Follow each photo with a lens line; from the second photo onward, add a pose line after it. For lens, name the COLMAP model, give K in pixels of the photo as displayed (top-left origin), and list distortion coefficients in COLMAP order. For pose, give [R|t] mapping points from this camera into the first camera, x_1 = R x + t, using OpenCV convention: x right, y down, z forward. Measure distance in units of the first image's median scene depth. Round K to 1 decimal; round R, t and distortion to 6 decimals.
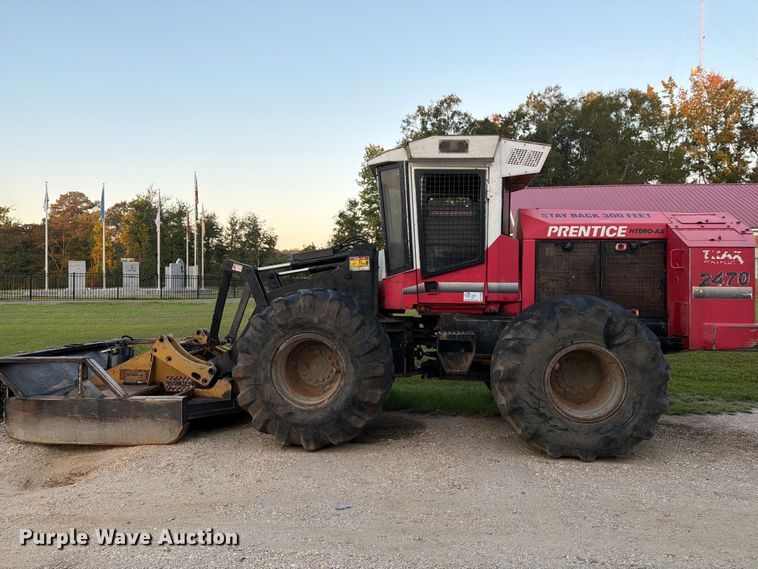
lens RADIAL K [[532.2, 0, 384.2], [0, 532.2, 288.1], [0, 0, 1]] dist [0.052901, -0.065125]
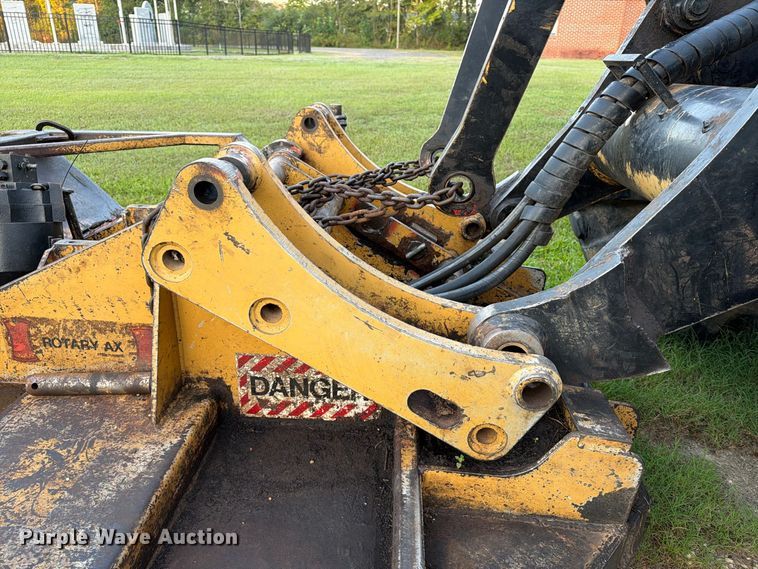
lens RADIAL K [[532.2, 0, 376.5], [0, 532.2, 287.4], [0, 0, 1]] dist [0.052901, -0.065125]
pose [[0.999830, 0.013734, 0.012325, -0.367197], [-0.017504, 0.917305, 0.397800, 0.061140], [-0.005842, -0.397948, 0.917390, 0.849079]]
